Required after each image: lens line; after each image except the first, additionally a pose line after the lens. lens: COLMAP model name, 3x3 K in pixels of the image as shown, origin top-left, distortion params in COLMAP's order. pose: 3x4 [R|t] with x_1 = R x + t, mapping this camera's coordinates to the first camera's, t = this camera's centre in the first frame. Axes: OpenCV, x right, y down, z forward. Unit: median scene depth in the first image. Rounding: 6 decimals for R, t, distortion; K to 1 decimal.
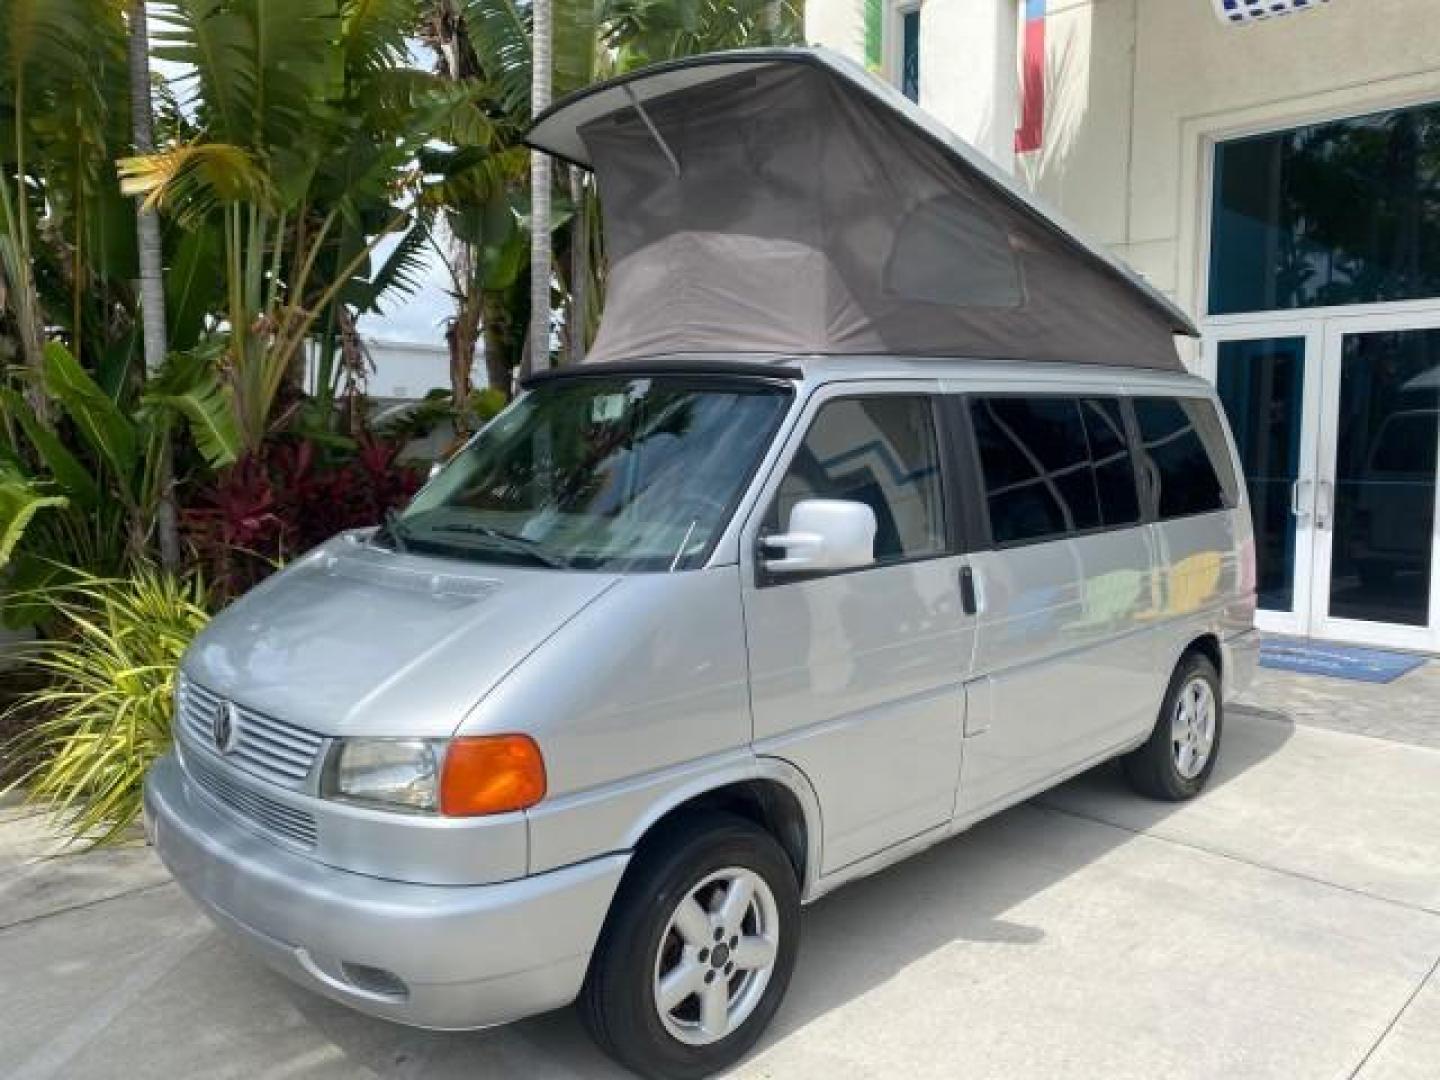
lens RADIAL K [[1096.9, 0, 726.0], [0, 1096.9, 532.1], [0, 0, 1]] dist [0.023359, -0.027192]
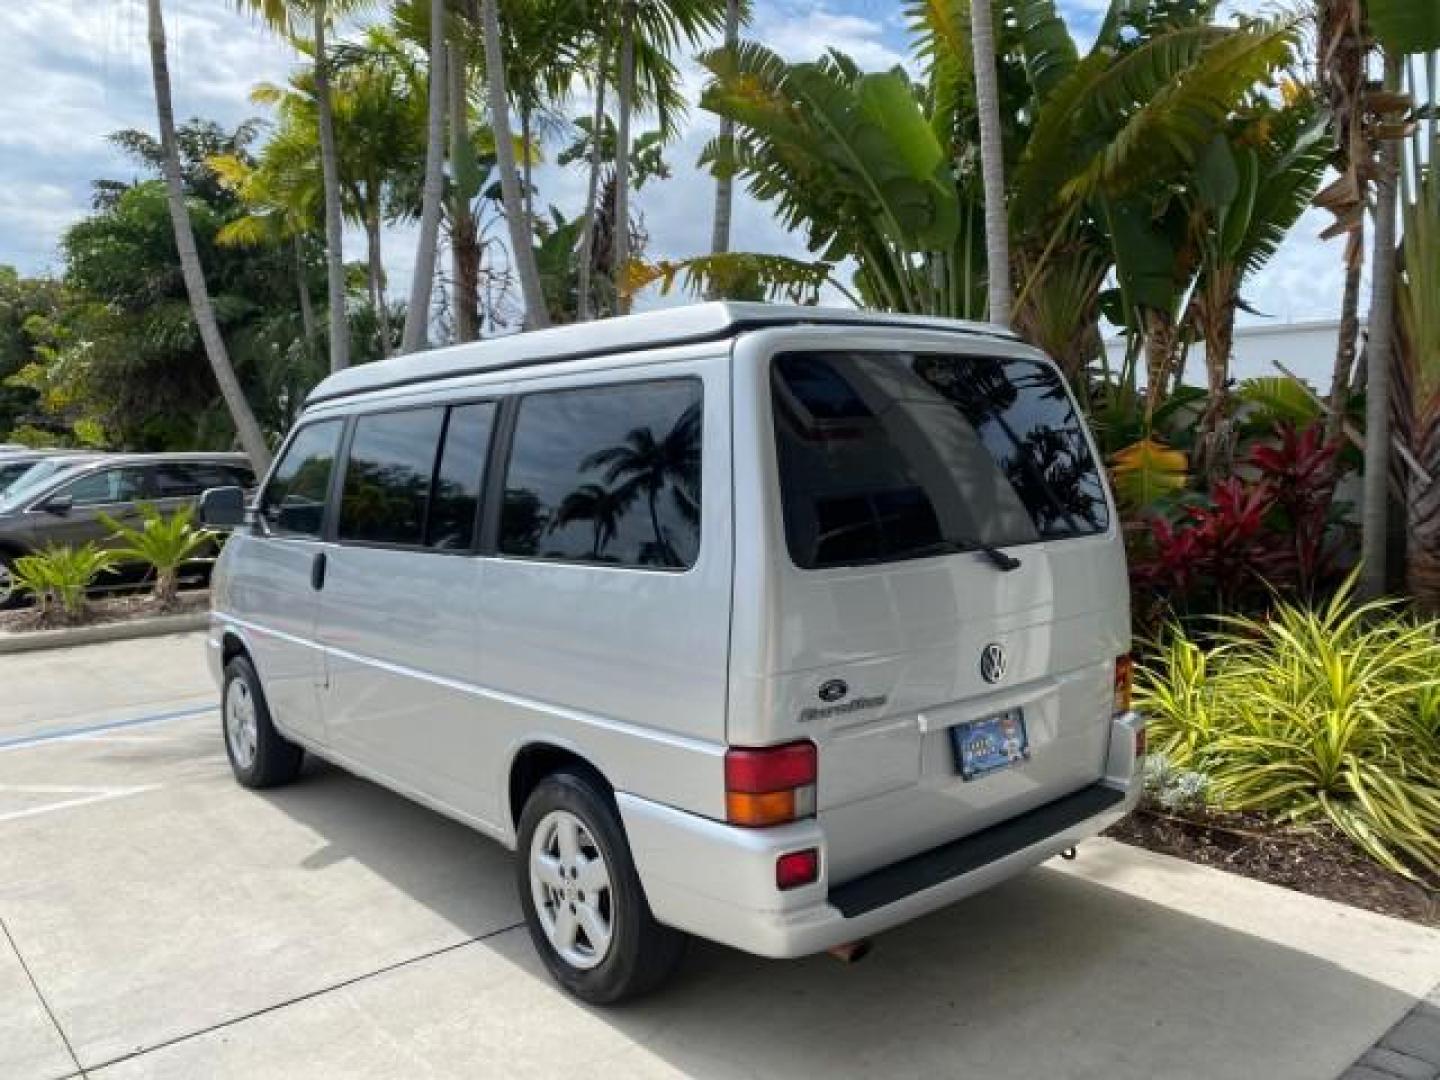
lens RADIAL K [[1103.5, 0, 721.5], [0, 1103.5, 535.6], [0, 0, 1]] dist [0.015951, -0.019999]
pose [[-0.067168, 0.076861, -0.994777, 1.429212], [-0.071568, 0.994089, 0.081640, -0.121447], [0.995172, 0.076678, -0.061270, 1.508307]]
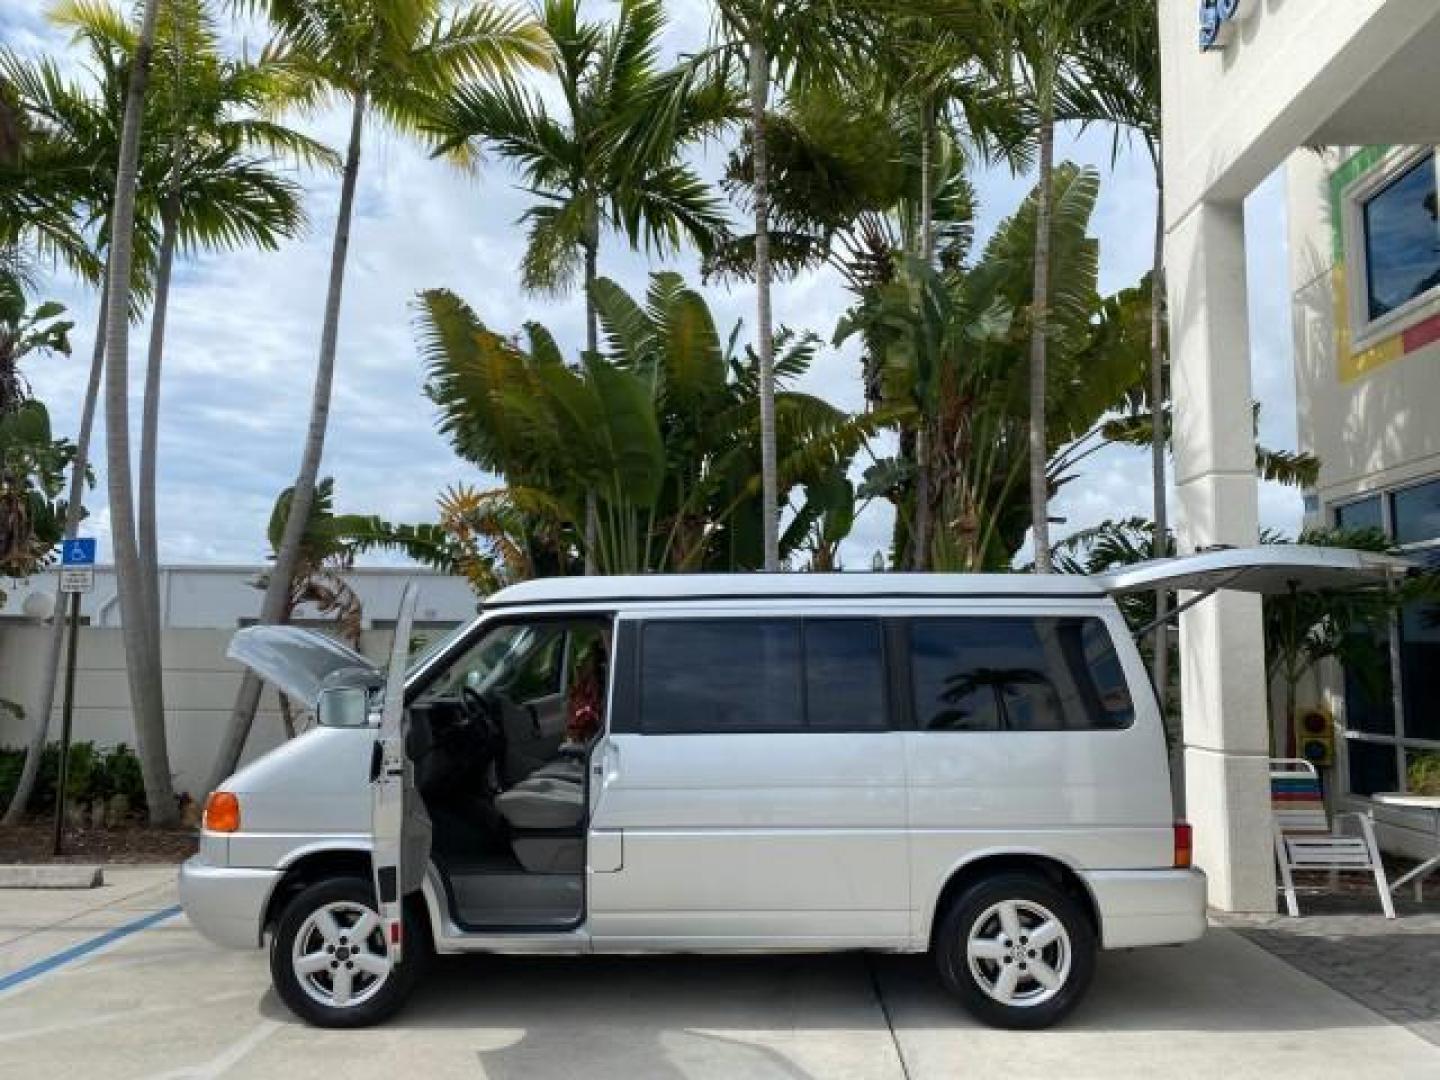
lens RADIAL K [[1096.9, 0, 718.4], [0, 1096.9, 537.4], [0, 0, 1]] dist [0.023359, -0.027192]
pose [[0.691934, -0.083089, -0.717164, 1.314900], [-0.067154, 0.981642, -0.178522, 0.012585], [0.718831, 0.171685, 0.673651, 0.122961]]
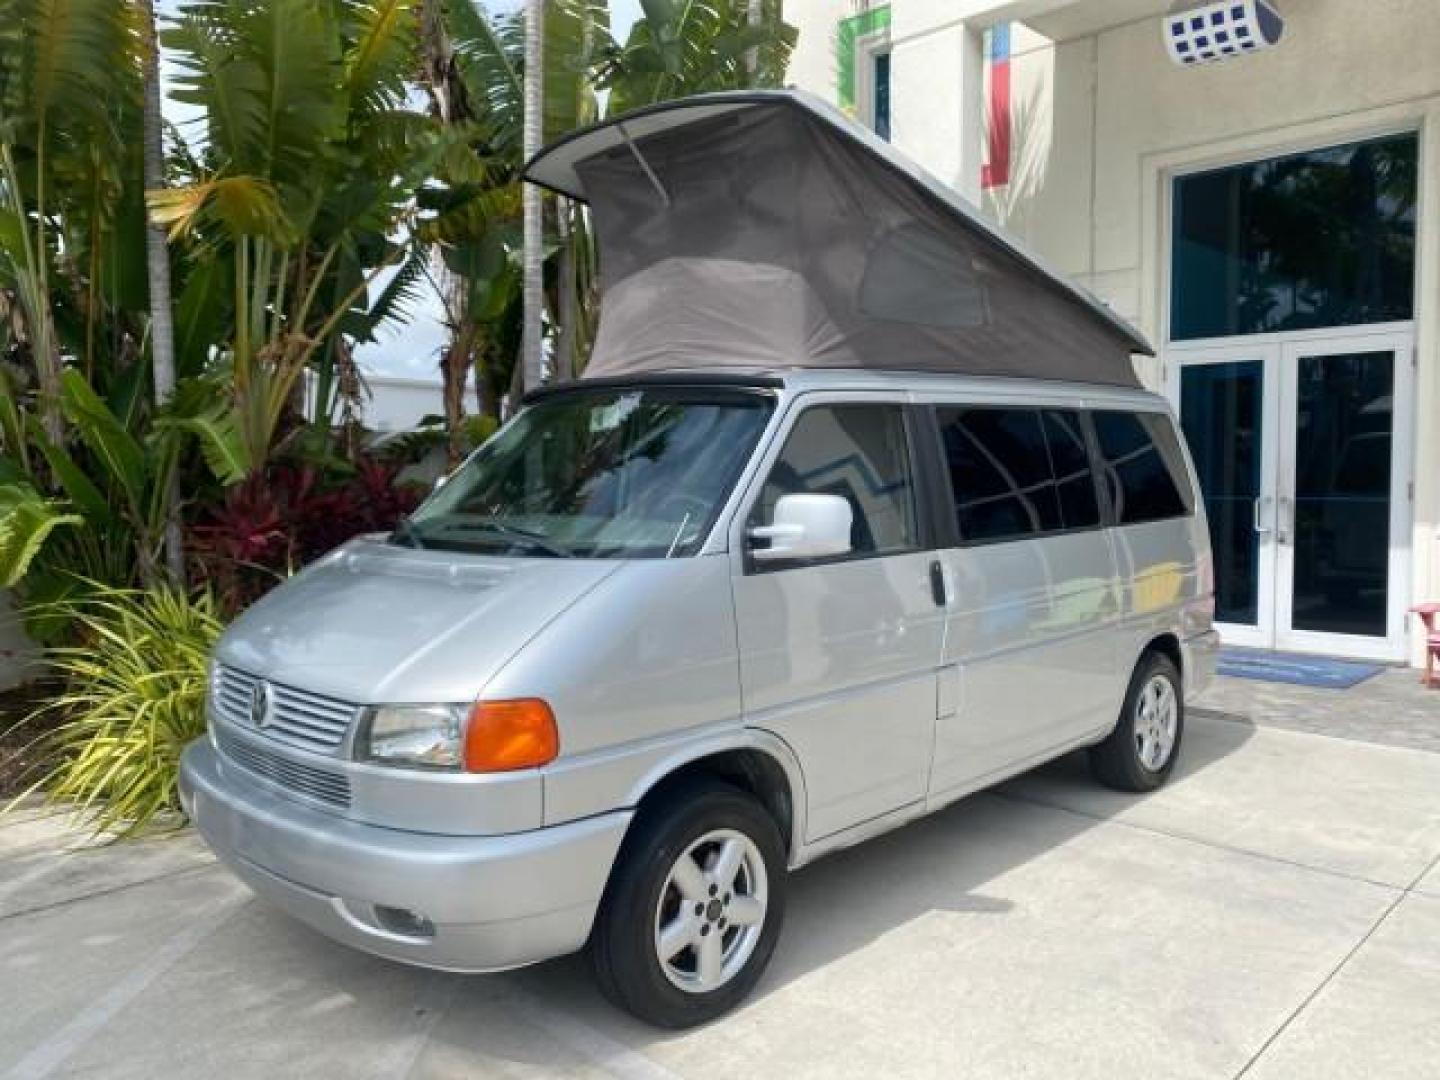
lens RADIAL K [[1096.9, 0, 713.8], [0, 1096.9, 532.4], [0, 0, 1]] dist [0.023359, -0.027192]
pose [[0.999942, -0.007659, 0.007583, -0.008823], [0.007894, 0.999474, -0.031451, 0.034260], [-0.007338, 0.031509, 0.999477, -0.081850]]
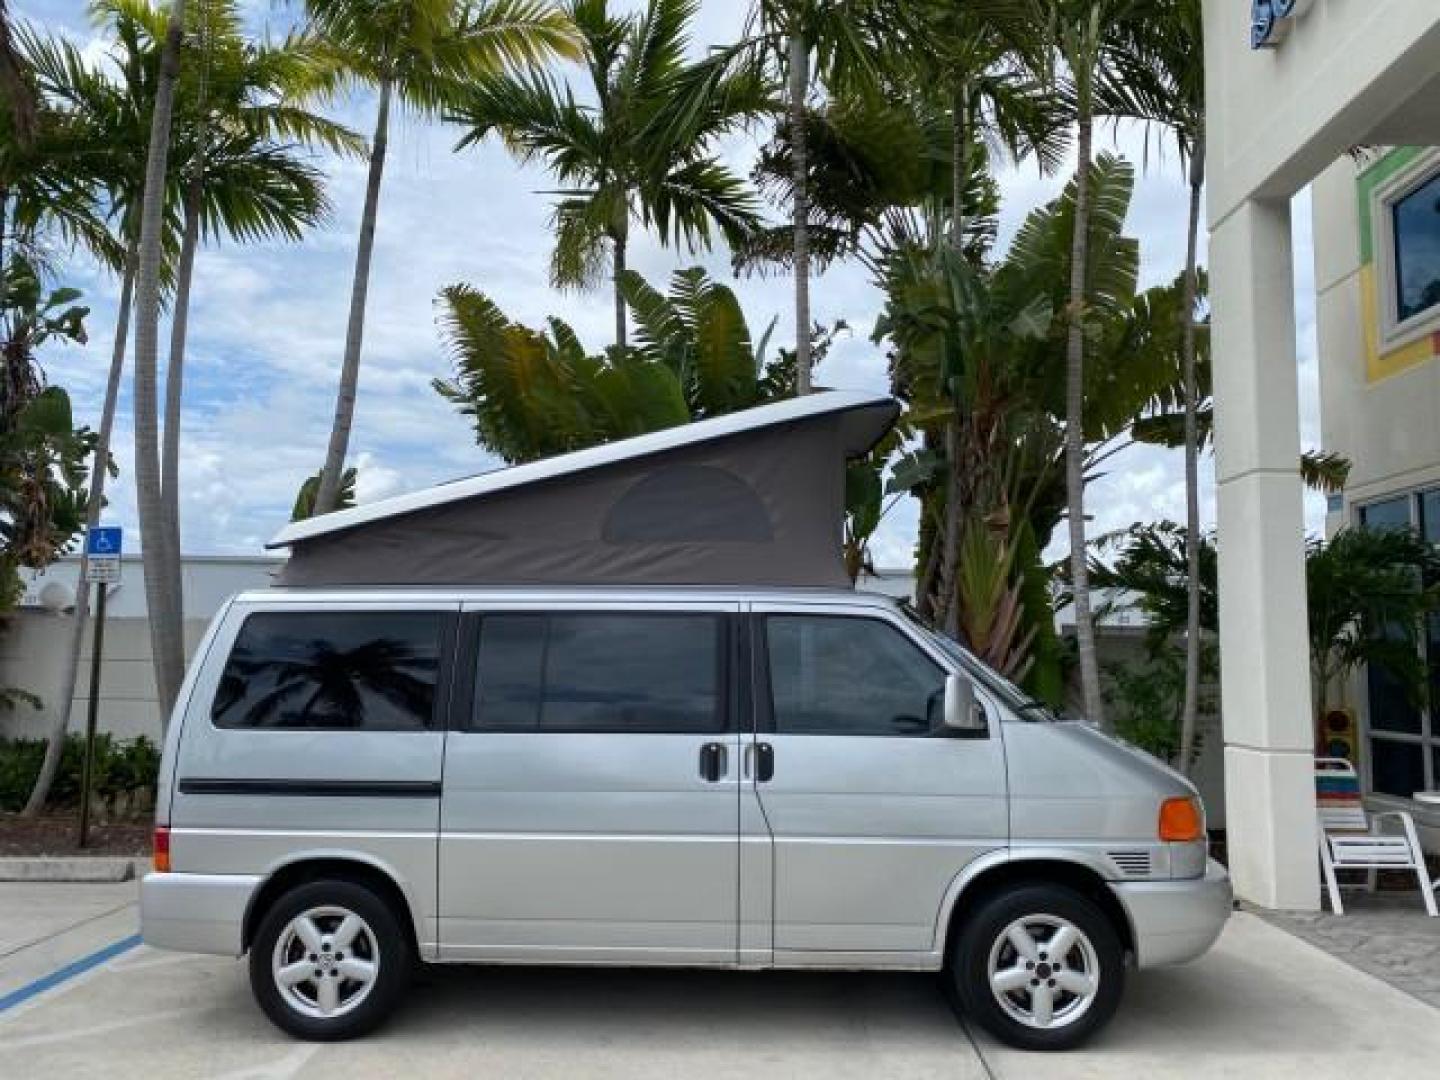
lens RADIAL K [[1096.9, 0, 720.2], [0, 1096.9, 535.8], [0, 0, 1]] dist [0.023359, -0.027192]
pose [[0.701576, -0.074681, -0.708671, 1.234277], [-0.072871, 0.981761, -0.175601, 0.017218], [0.708859, 0.174840, 0.683337, 0.056077]]
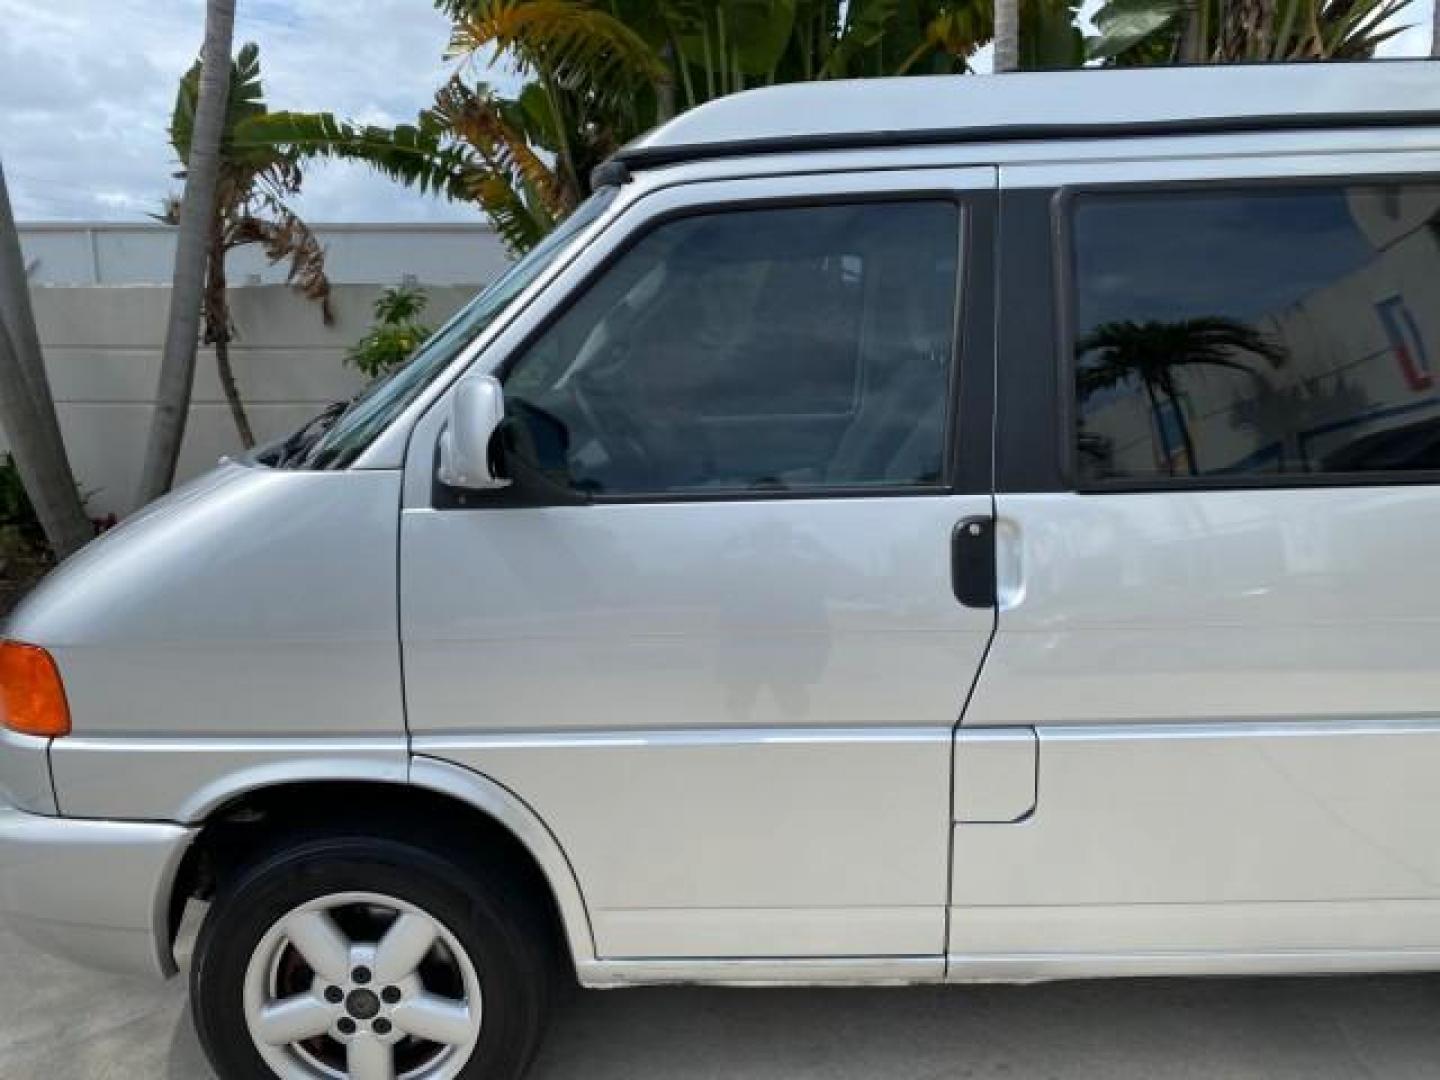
lens RADIAL K [[1096.9, 0, 719.5], [0, 1096.9, 535.1], [0, 0, 1]] dist [0.023359, -0.027192]
pose [[0.704998, 0.116867, -0.699515, 0.495573], [-0.053606, 0.992289, 0.111754, -0.012466], [0.707181, -0.041288, 0.705826, 0.522516]]
